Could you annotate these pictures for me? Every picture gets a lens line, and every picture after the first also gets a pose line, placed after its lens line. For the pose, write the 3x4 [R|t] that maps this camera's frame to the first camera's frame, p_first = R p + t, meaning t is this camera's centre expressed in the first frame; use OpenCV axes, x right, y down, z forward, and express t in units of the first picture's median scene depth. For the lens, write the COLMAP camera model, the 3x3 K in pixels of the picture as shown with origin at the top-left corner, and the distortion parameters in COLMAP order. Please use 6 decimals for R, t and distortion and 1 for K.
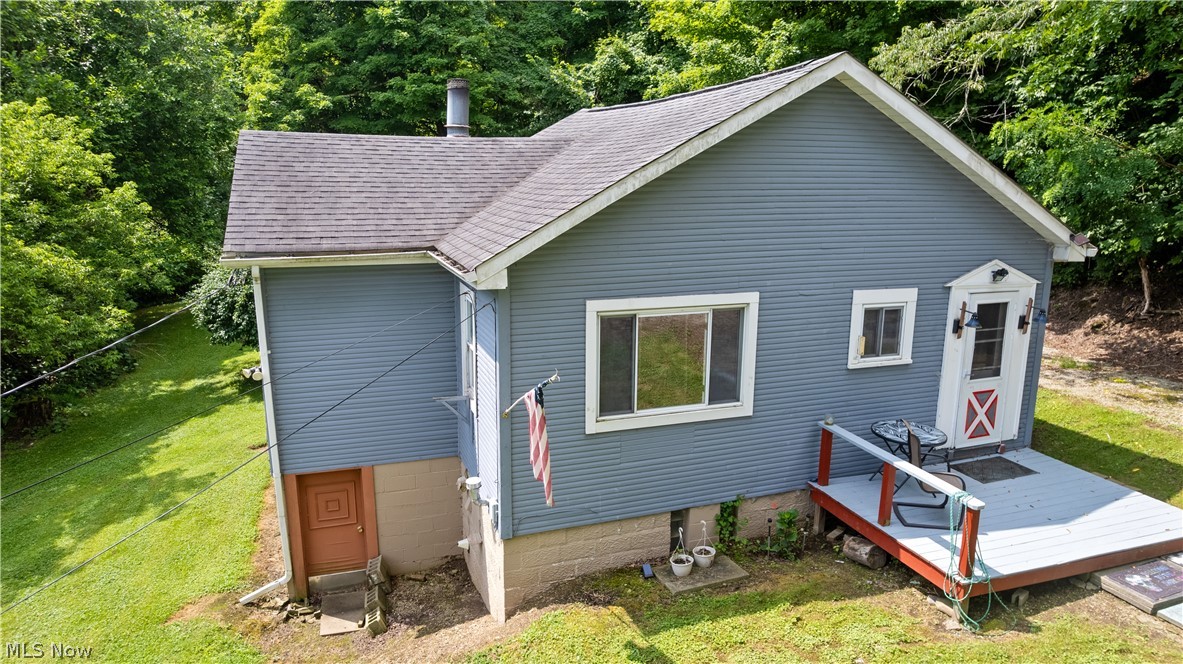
lens RADIAL K [[747.5, 0, 634.8], [0, 747.5, 343.6], [0, 0, 1]] dist [-0.056041, 0.037748]
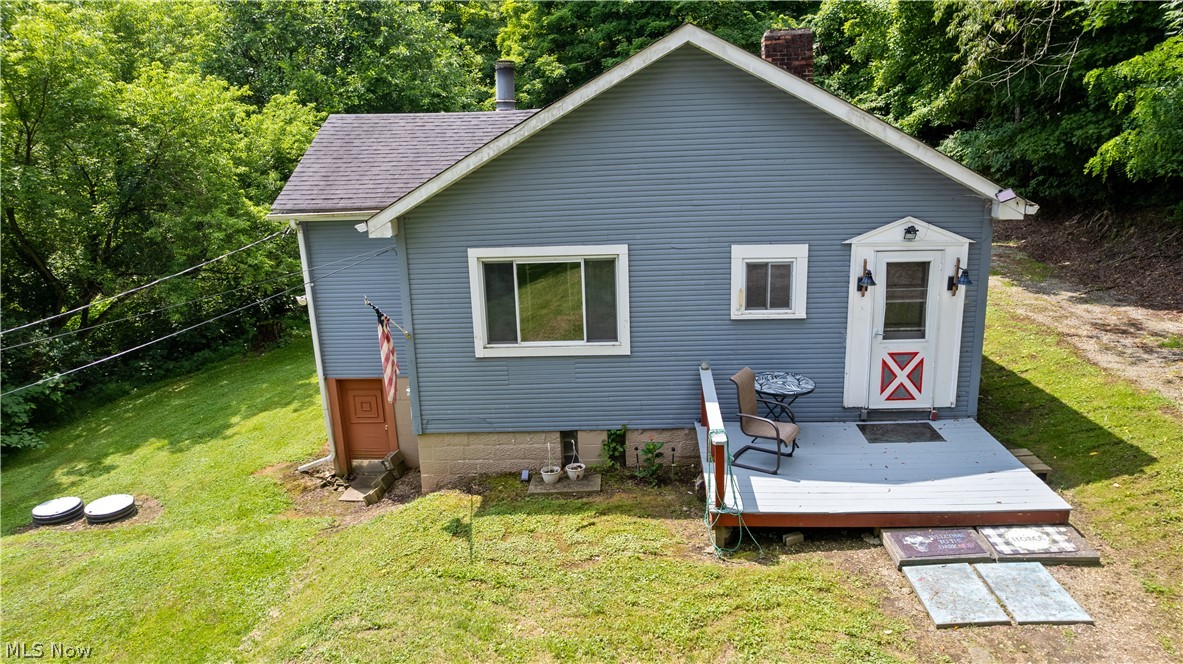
lens RADIAL K [[747.5, 0, 585.1], [0, 747.5, 336.3], [0, 0, 1]] dist [-0.056041, 0.037748]
pose [[0.925724, 0.062503, -0.372999, 0.486980], [-0.045867, 0.997524, 0.053319, 0.010836], [0.375407, -0.032250, 0.926299, -0.065066]]
